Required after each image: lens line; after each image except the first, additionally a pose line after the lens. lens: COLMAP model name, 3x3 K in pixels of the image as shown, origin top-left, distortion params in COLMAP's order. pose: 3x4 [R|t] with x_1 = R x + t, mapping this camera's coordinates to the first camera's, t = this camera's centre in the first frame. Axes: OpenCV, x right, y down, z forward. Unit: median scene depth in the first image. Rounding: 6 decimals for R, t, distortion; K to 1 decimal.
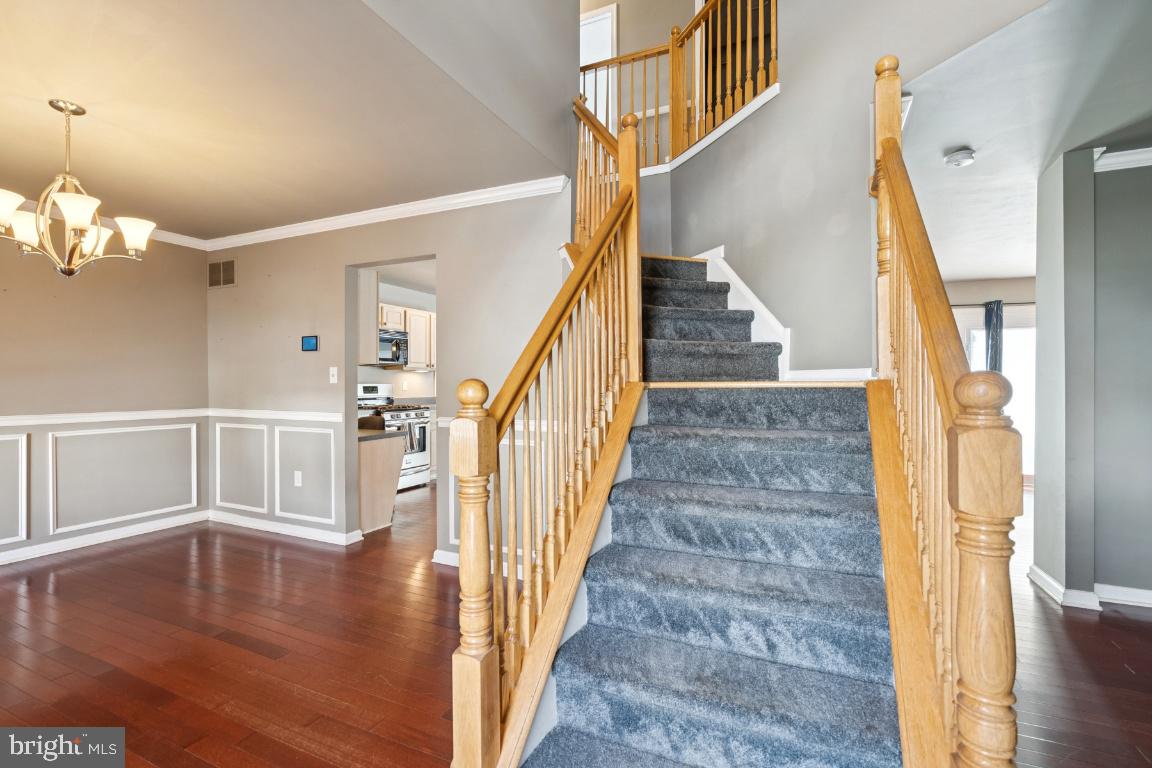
lens RADIAL K [[526.6, 0, 554.2], [0, 526.6, 383.7], [0, 0, 1]] dist [0.018812, -0.000048]
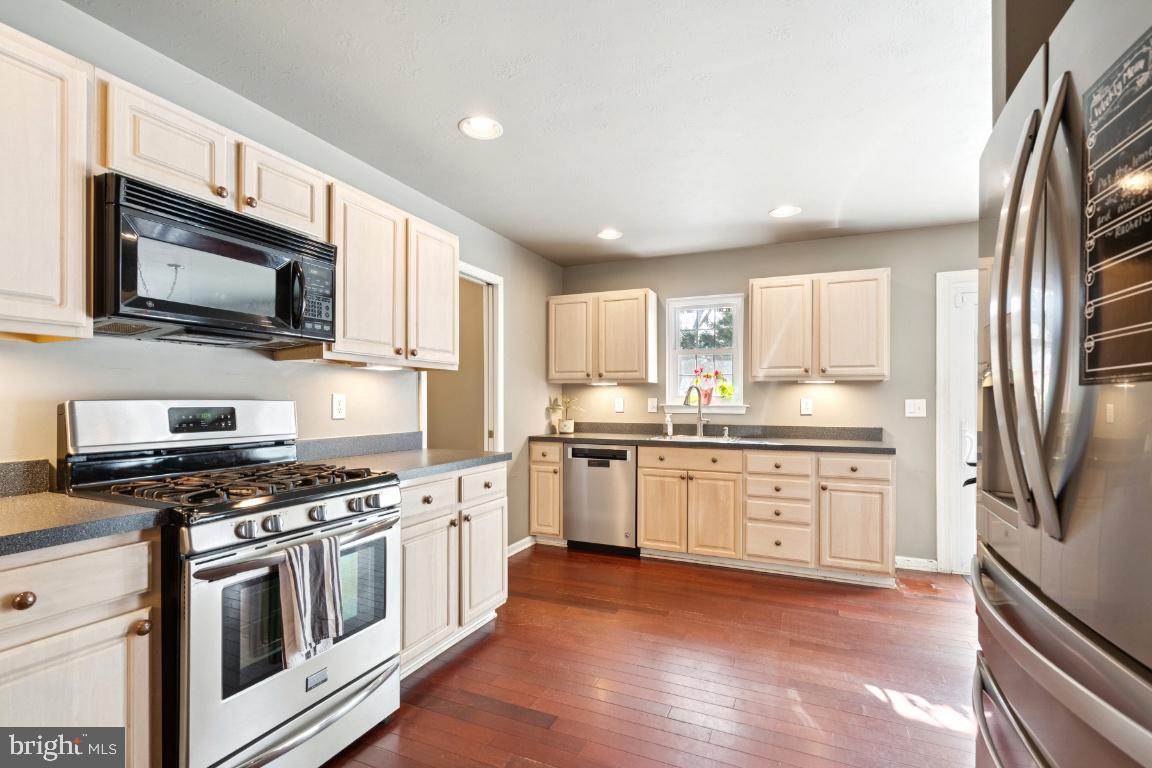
lens RADIAL K [[526.6, 0, 570.5], [0, 526.6, 388.6], [0, 0, 1]] dist [0.018812, -0.000048]
pose [[0.998916, 0.002502, 0.046490, -0.221002], [-0.001220, 0.999618, -0.027593, 0.002560], [-0.046541, 0.027506, 0.998538, 1.006013]]
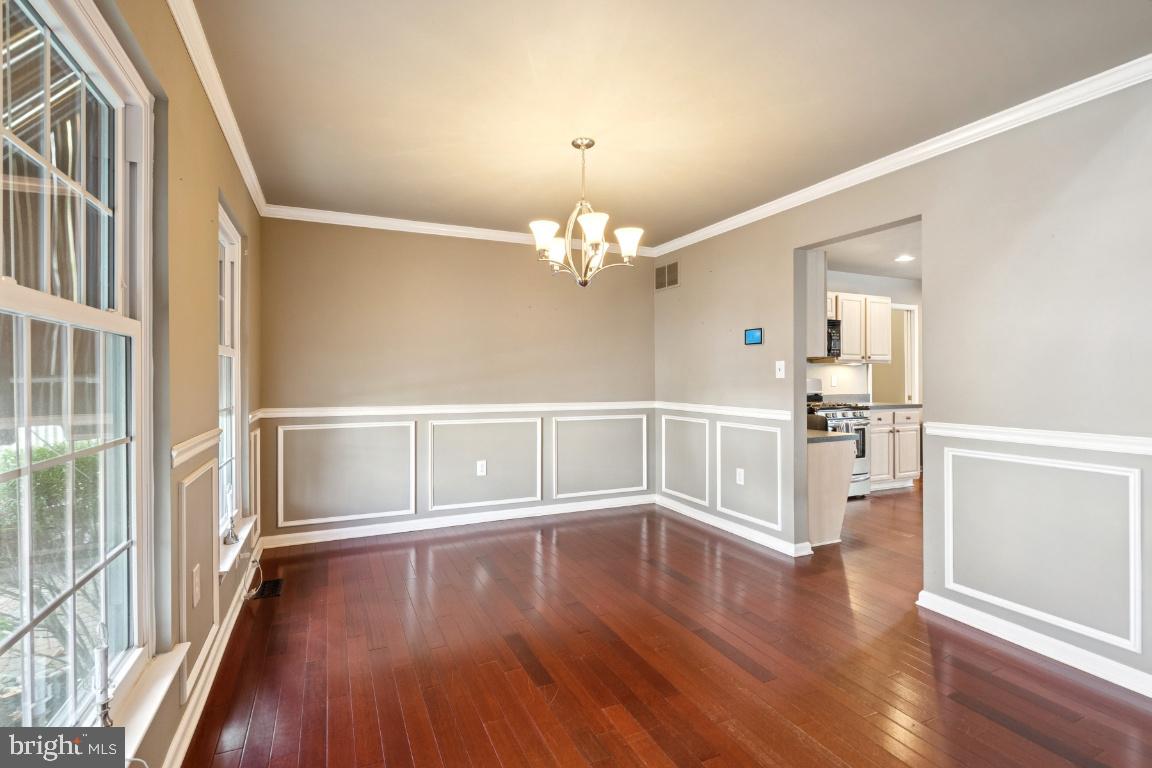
lens RADIAL K [[526.6, 0, 576.0], [0, 526.6, 377.3], [0, 0, 1]] dist [0.018812, -0.000048]
pose [[0.787653, -0.000826, -0.616119, -0.123454], [0.000215, 0.999999, -0.001066, -0.001854], [0.616120, 0.000707, 0.787652, 0.049507]]
